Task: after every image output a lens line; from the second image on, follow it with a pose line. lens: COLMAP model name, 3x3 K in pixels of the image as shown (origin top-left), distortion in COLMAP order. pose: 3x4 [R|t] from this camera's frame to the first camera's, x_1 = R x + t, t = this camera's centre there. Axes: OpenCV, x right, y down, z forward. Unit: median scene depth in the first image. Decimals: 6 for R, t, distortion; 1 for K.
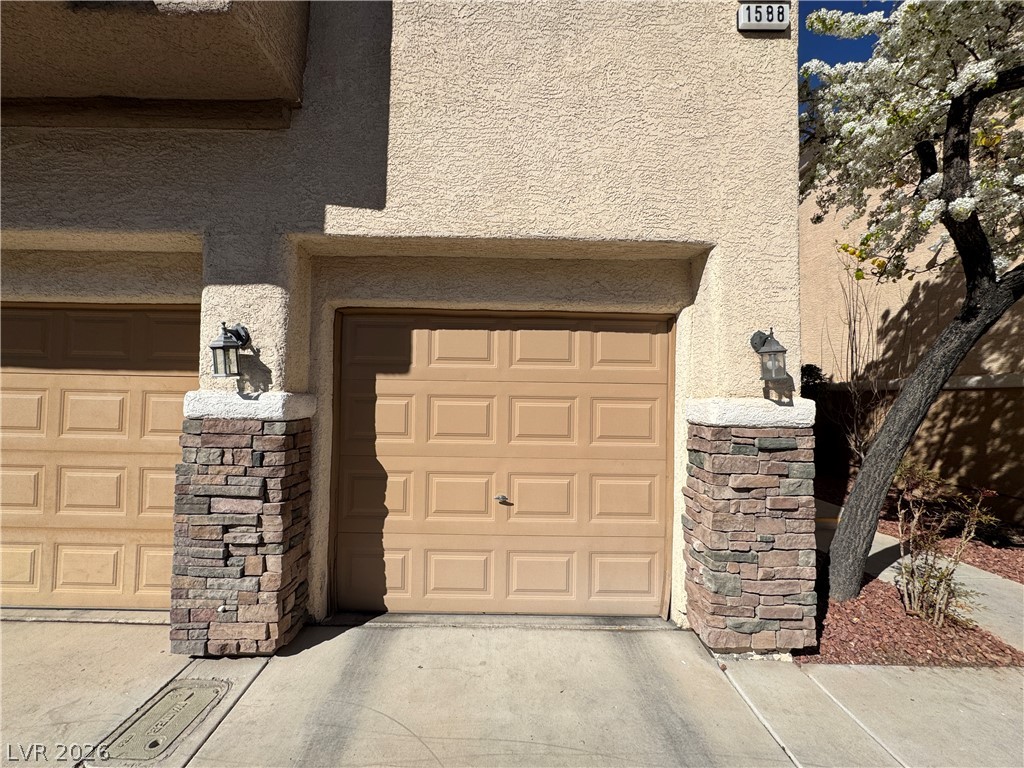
lens RADIAL K [[409.5, 0, 512.2], [0, 409.5, 384.0], [0, 0, 1]] dist [-0.002334, 0.000271]
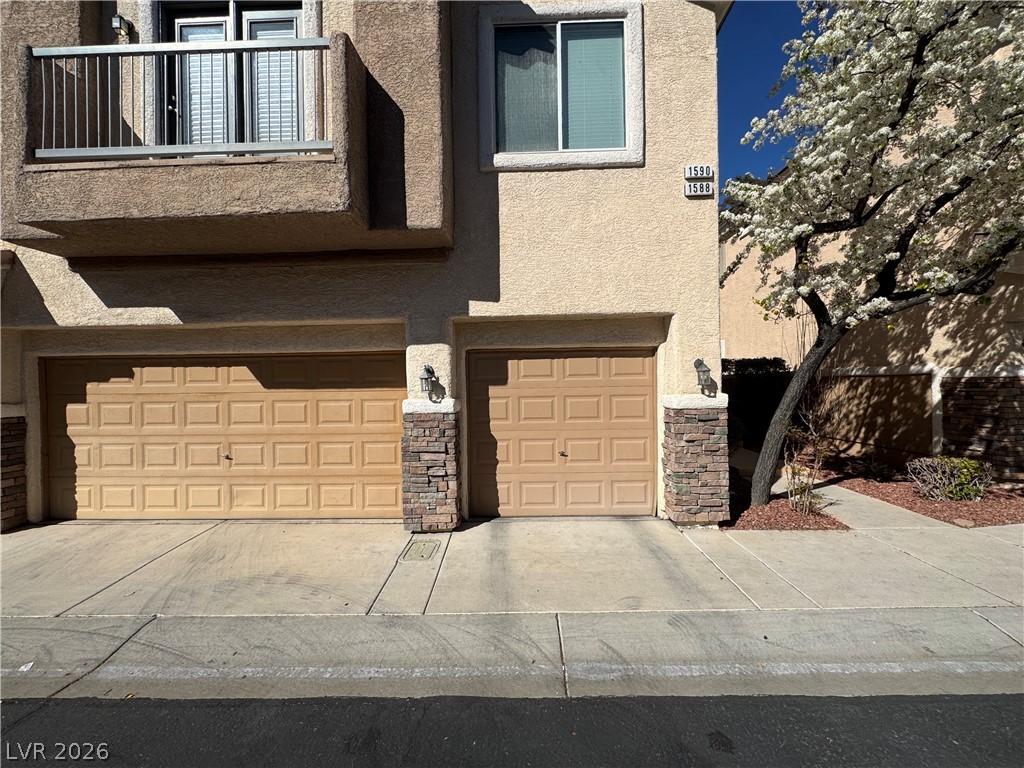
lens RADIAL K [[409.5, 0, 512.3], [0, 409.5, 384.6], [0, 0, 1]] dist [-0.002334, 0.000271]
pose [[0.999033, -0.033106, -0.028918, -0.206935], [0.034093, 0.998828, 0.034342, -0.102100], [0.027748, -0.035295, 0.998992, -0.913374]]
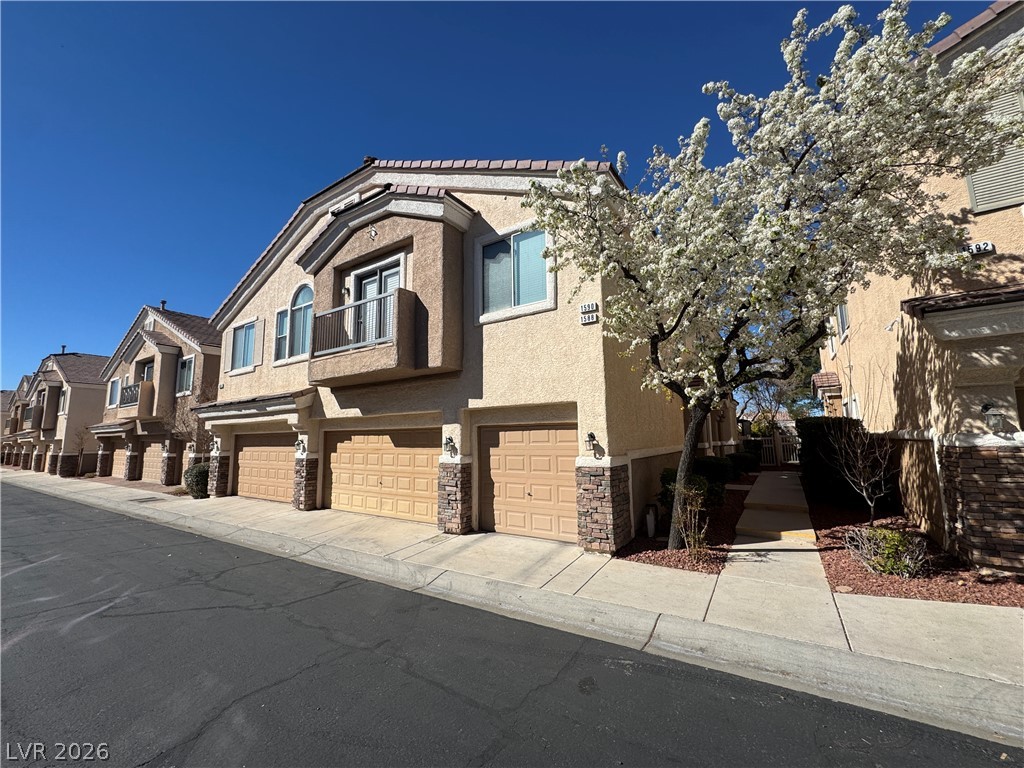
lens RADIAL K [[409.5, 0, 511.4], [0, 409.5, 385.2], [0, 0, 1]] dist [-0.002334, 0.000271]
pose [[0.831019, -0.100334, -0.547121, 1.665209], [0.046006, 0.992625, -0.112156, -0.154952], [0.554339, 0.068033, 0.829506, -1.584030]]
